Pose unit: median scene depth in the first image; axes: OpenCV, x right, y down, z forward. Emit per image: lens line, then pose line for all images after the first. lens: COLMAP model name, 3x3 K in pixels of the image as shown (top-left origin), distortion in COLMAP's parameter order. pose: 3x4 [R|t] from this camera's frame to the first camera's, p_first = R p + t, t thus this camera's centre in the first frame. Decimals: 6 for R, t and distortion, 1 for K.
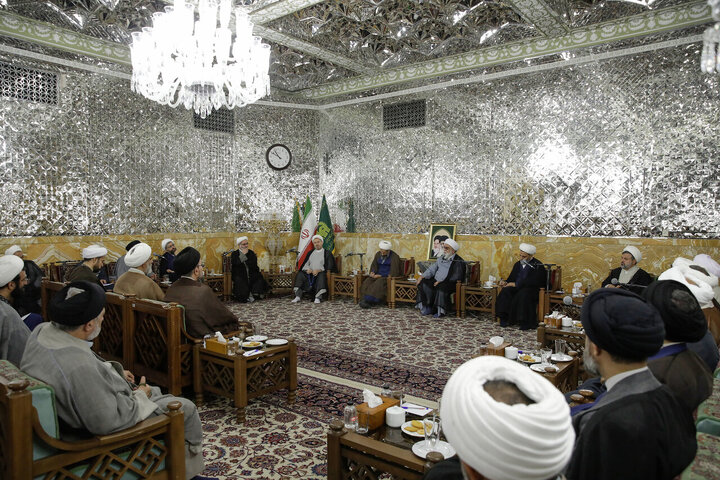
lens RADIAL K [[519.9, 0, 358.0], [0, 519.9, 235.3], [0, 0, 1]] dist [-0.045523, 0.041777]
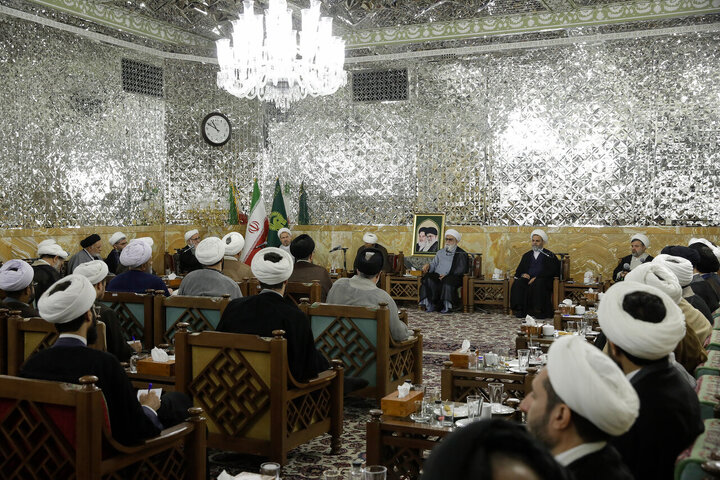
lens RADIAL K [[852.1, 0, 345.5], [0, 852.1, 259.6], [0, 0, 1]] dist [0.026649, 0.000000]
pose [[0.975991, -0.012270, 0.217467, -0.330303], [0.006432, 0.999600, 0.027533, 0.017114], [-0.217717, -0.025473, 0.975679, -0.426465]]
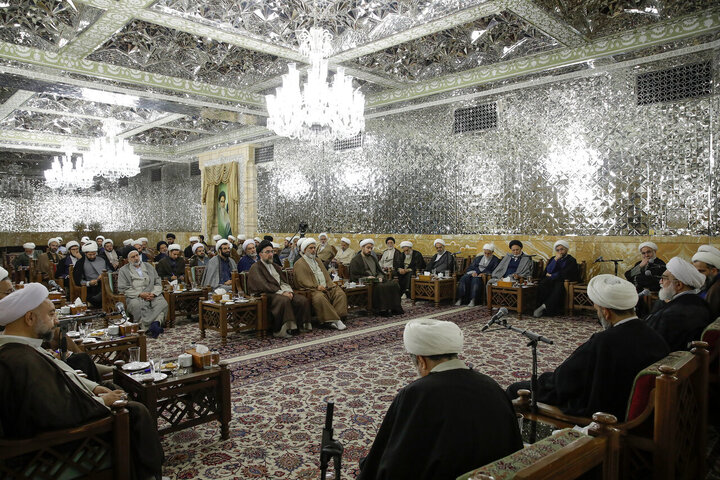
lens RADIAL K [[519.9, 0, 359.9], [0, 519.9, 240.4], [0, 0, 1]] dist [-0.045523, 0.041777]
pose [[-0.142365, 0.021390, -0.989583, 3.187033], [-0.031069, 0.999177, 0.026067, -0.060750], [0.989327, 0.034456, -0.141583, 3.963900]]
